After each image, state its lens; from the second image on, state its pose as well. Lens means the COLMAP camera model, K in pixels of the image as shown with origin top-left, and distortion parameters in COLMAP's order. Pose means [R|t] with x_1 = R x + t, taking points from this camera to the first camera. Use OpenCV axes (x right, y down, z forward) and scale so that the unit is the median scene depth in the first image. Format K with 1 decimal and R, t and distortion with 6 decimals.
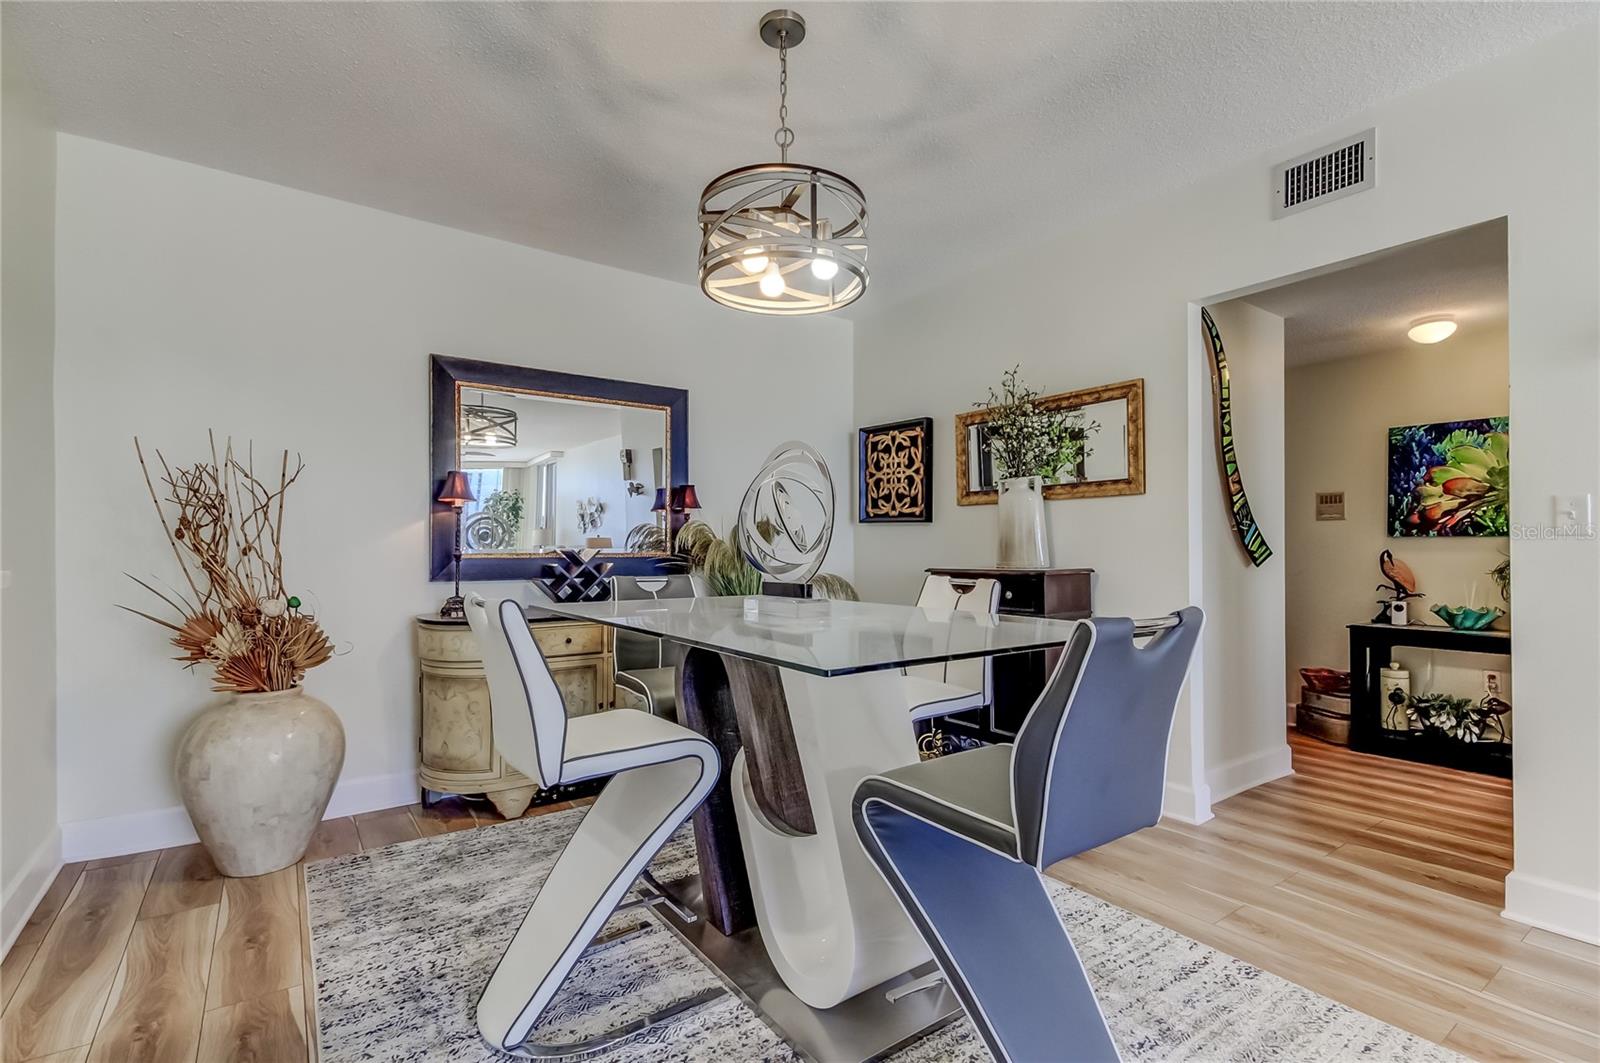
lens RADIAL K [[740.1, 0, 805.9], [0, 740.1, 529.5], [0, 0, 1]] dist [0.010833, -0.004041]
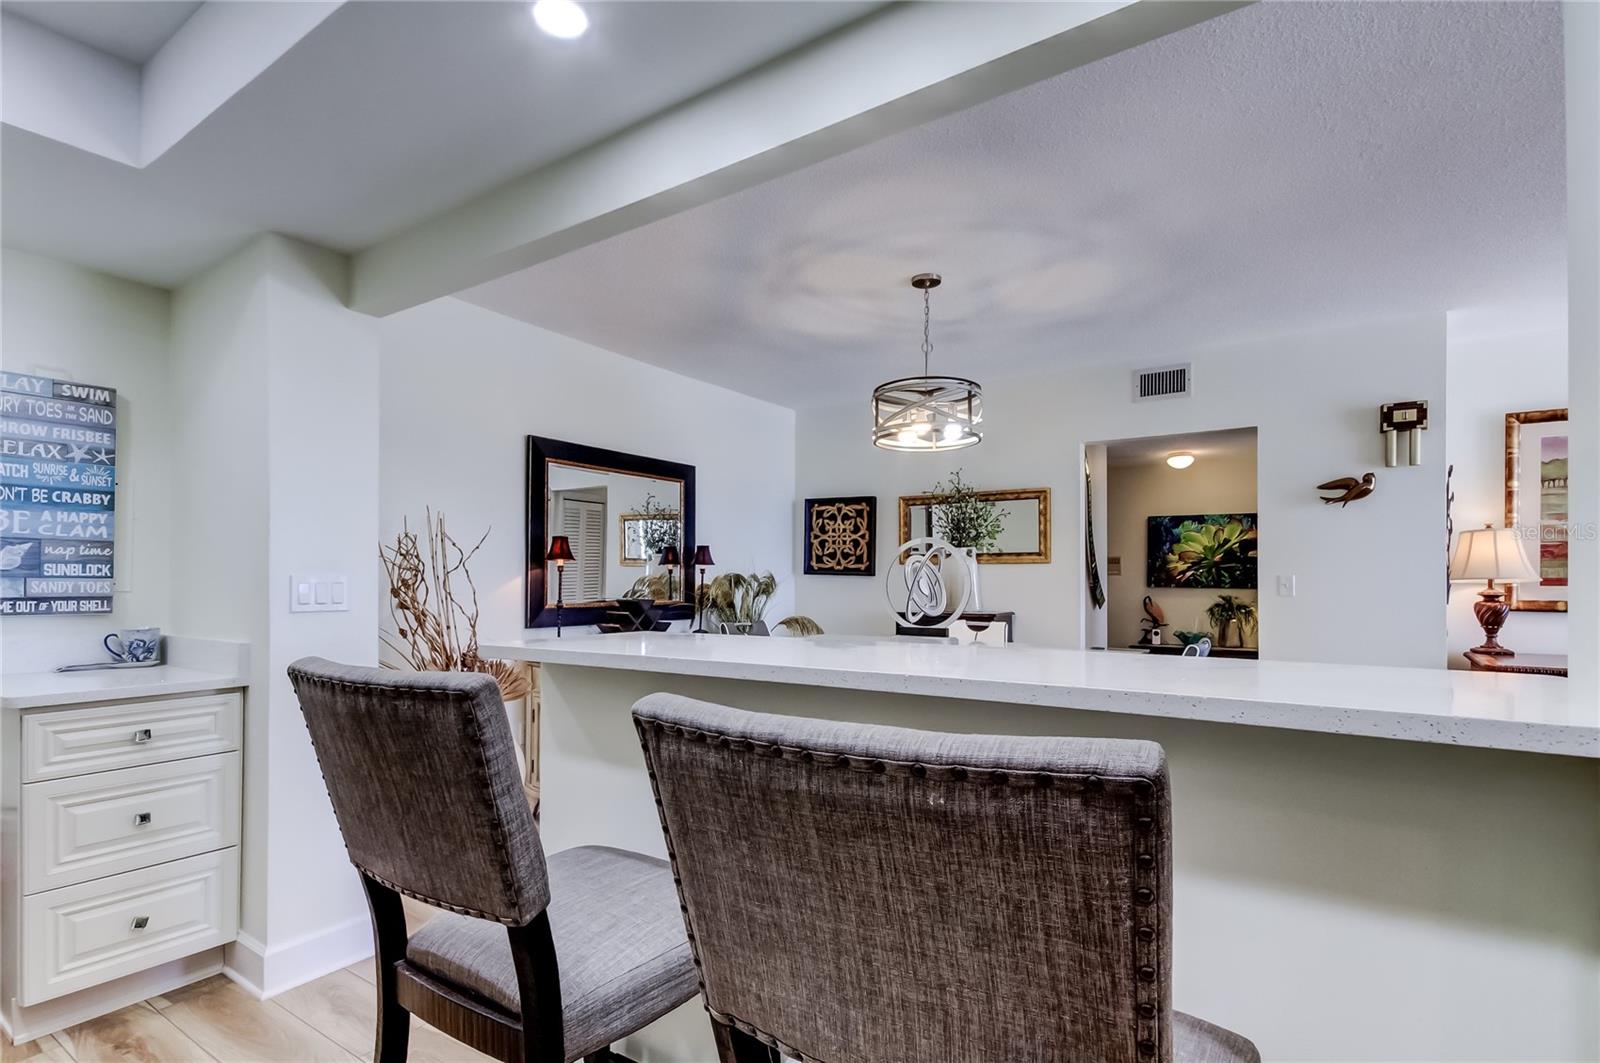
lens RADIAL K [[740.1, 0, 793.1], [0, 740.1, 540.8], [0, 0, 1]] dist [0.010833, -0.004041]
pose [[0.943152, 0.020658, 0.331720, -0.421986], [-0.011050, 0.999464, -0.030824, -0.031063], [-0.332179, 0.025406, 0.942874, -0.203466]]
